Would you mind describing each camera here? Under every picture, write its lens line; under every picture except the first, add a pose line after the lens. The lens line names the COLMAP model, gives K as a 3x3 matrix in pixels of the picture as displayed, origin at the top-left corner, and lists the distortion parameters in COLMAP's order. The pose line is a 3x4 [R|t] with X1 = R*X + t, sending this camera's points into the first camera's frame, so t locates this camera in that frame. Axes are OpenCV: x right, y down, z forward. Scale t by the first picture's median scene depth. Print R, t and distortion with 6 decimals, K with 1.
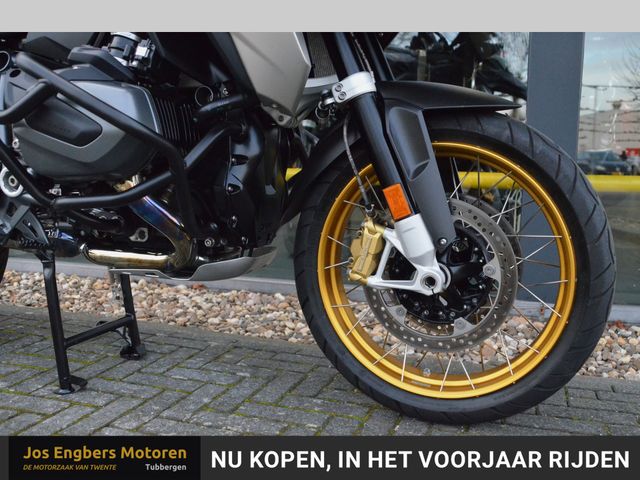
lens RADIAL K [[608.3, 0, 320.0], [0, 608.3, 240.0], [0, 0, 1]] dist [0.001526, 0.026355]
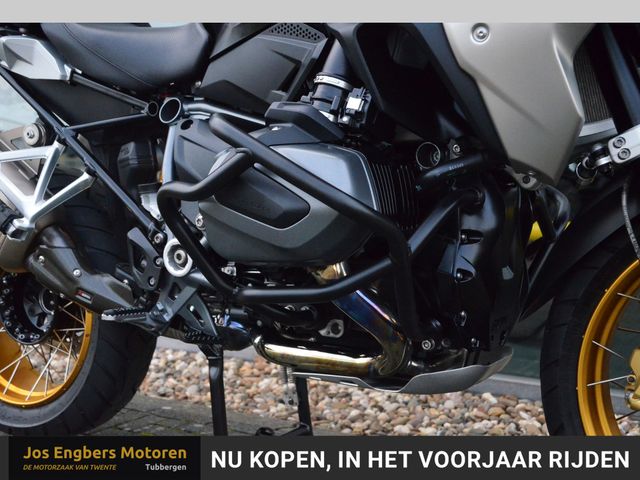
lens RADIAL K [[832.0, 0, 343.6], [0, 832.0, 242.1], [0, 0, 1]] dist [0.113894, 0.022237]
pose [[0.981208, 0.006821, -0.192832, -0.086192], [-0.017745, 0.998330, -0.054978, -0.063892], [0.192135, 0.057367, 0.979690, -0.036969]]
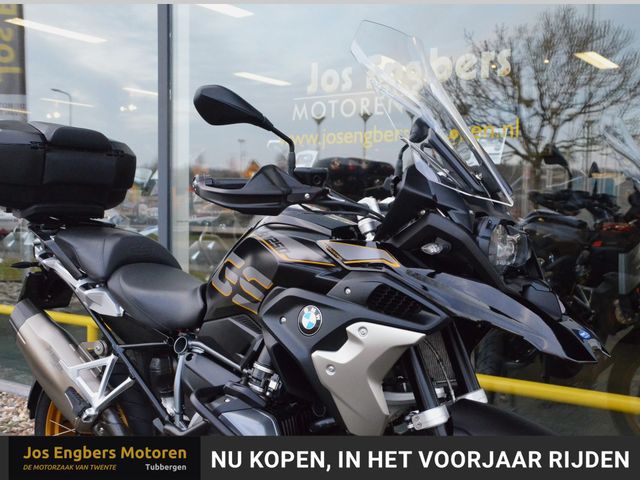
lens RADIAL K [[785.5, 0, 332.8], [0, 785.5, 238.4], [0, 0, 1]] dist [0.013200, 0.059966]
pose [[0.964127, 0.016901, -0.264902, 0.263946], [-0.038906, 0.996191, -0.078042, -0.442301], [0.262574, 0.085549, 0.961112, -0.610984]]
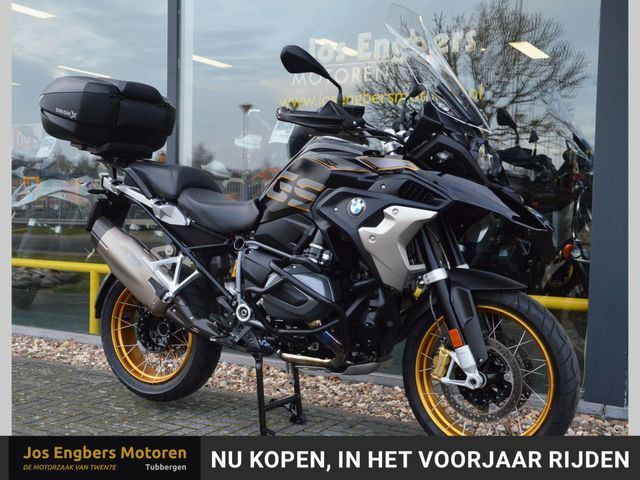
lens RADIAL K [[856.6, 0, 330.4], [0, 856.6, 242.1], [0, 0, 1]] dist [-0.016199, 0.020505]
pose [[0.985971, 0.021862, -0.165481, 0.156991], [-0.035792, 0.996016, -0.081671, -0.114619], [0.163036, 0.086448, 0.982825, -1.507321]]
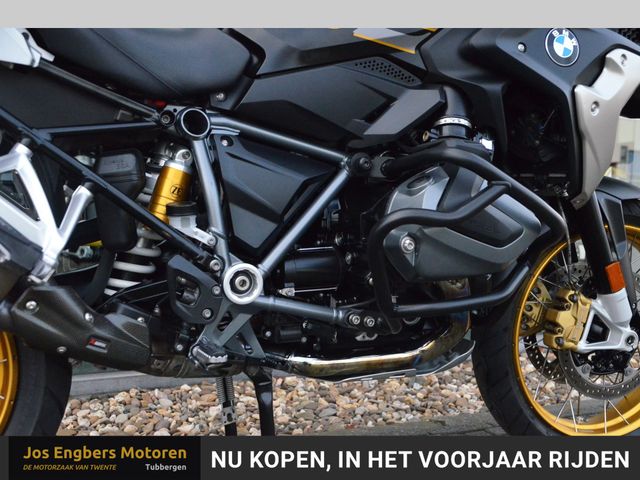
lens RADIAL K [[745.3, 0, 339.1], [0, 745.3, 240.5], [0, 0, 1]] dist [0.016059, 0.037645]
pose [[0.708387, -0.044154, 0.704442, -1.145231], [0.073109, 0.997263, -0.011011, -0.140390], [-0.702028, 0.059301, 0.709676, 0.286766]]
